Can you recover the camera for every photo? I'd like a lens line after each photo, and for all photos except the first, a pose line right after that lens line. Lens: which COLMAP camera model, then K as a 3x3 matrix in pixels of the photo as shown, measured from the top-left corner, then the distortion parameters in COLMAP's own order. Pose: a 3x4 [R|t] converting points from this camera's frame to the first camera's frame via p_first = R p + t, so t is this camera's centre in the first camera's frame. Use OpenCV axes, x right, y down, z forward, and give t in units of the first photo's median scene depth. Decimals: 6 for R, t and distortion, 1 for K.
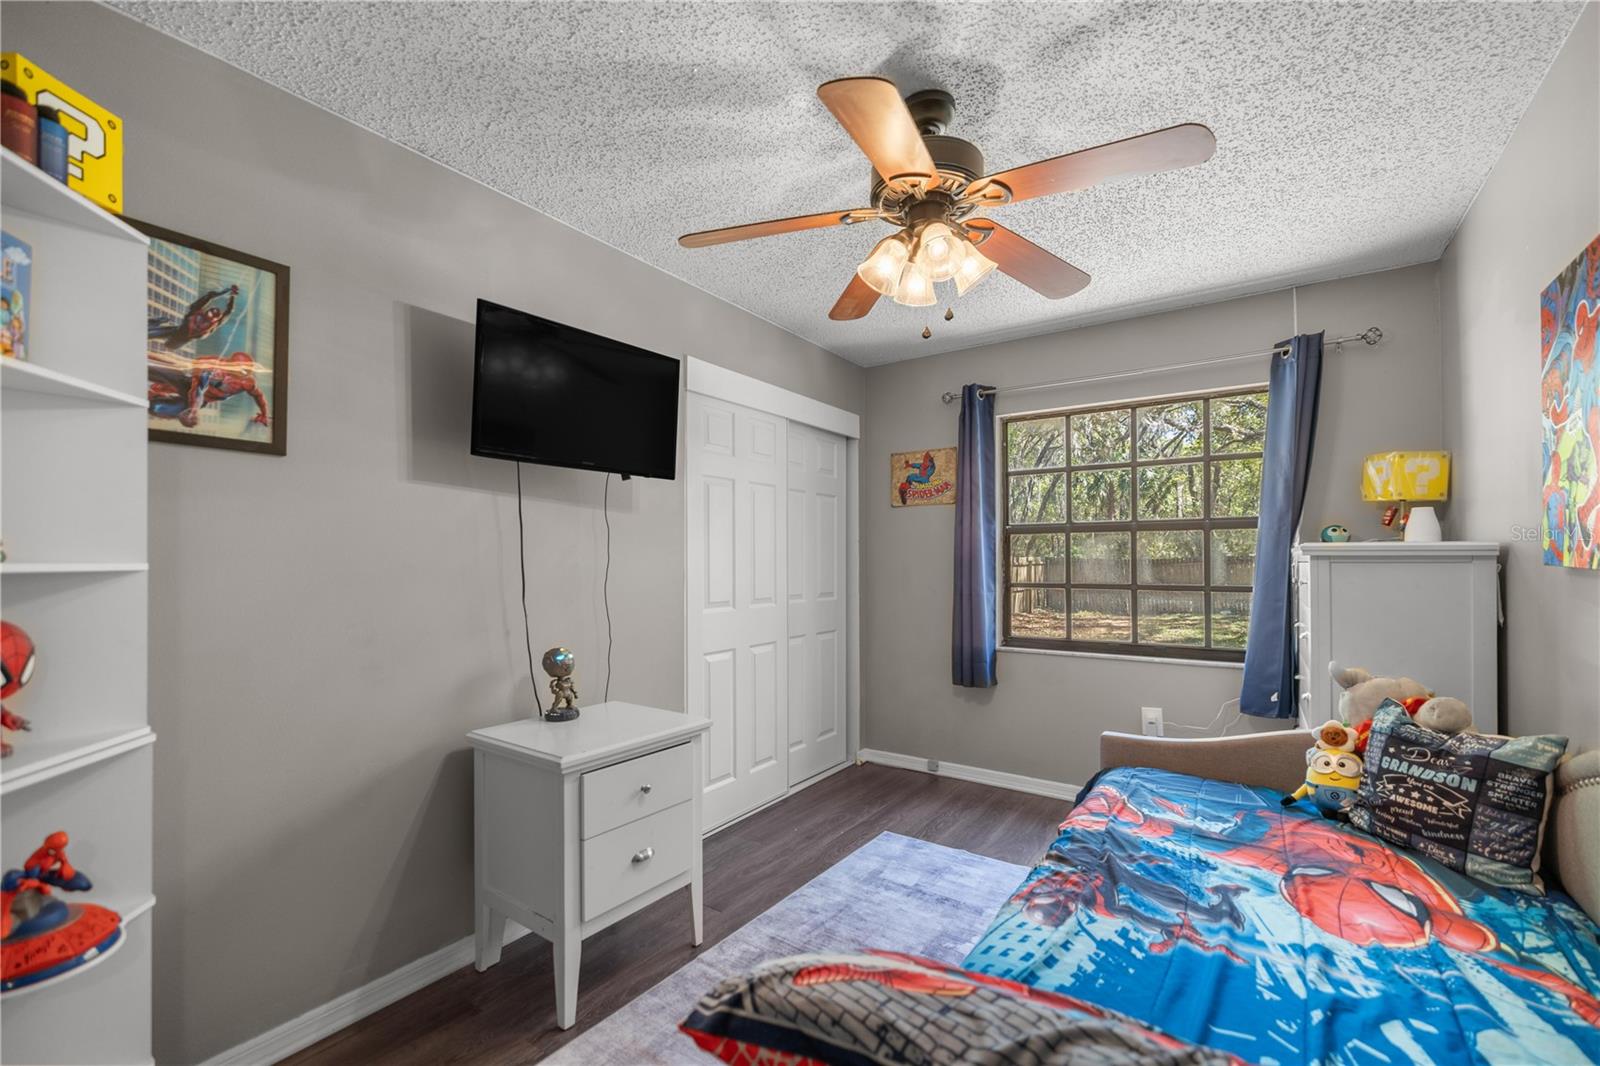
lens RADIAL K [[686.1, 0, 814.8], [0, 686.1, 533.4], [0, 0, 1]] dist [0.001480, -0.000277]
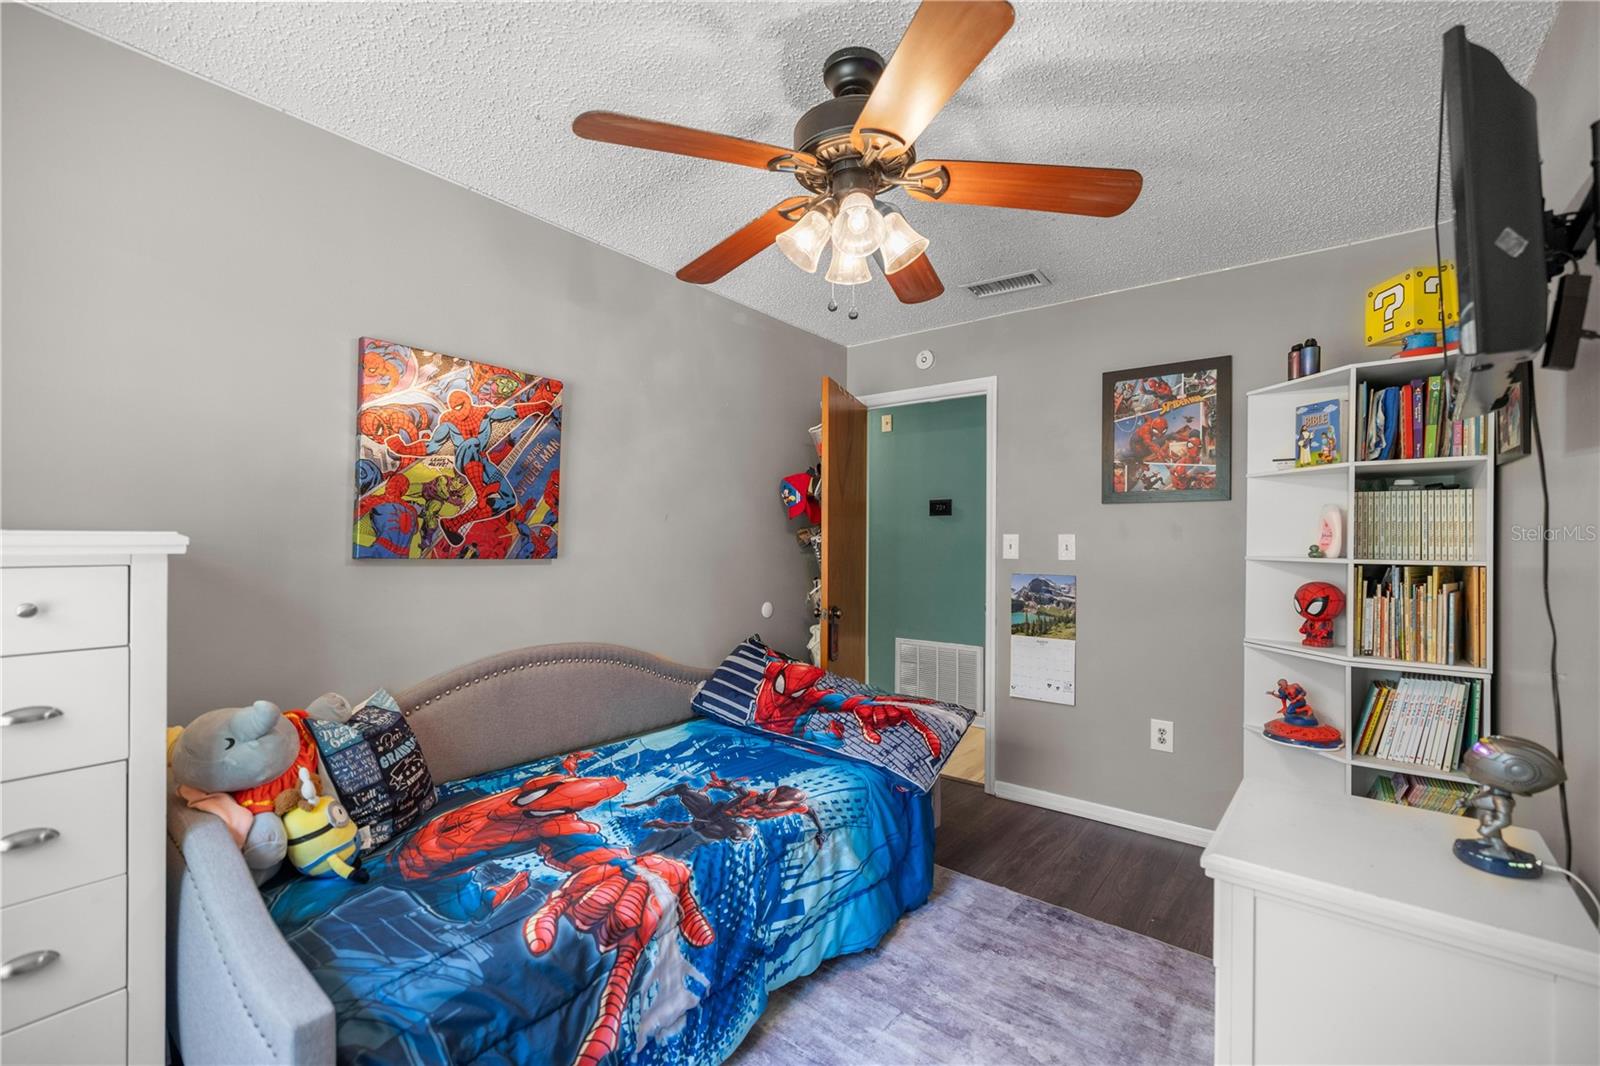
lens RADIAL K [[686.1, 0, 814.8], [0, 686.1, 533.4], [0, 0, 1]] dist [0.001480, -0.000277]
pose [[-0.998350, -0.005315, 0.057184, 0.212148], [-0.007928, 0.998930, -0.045563, 0.060431], [-0.056880, -0.045941, -0.997323, 2.556586]]
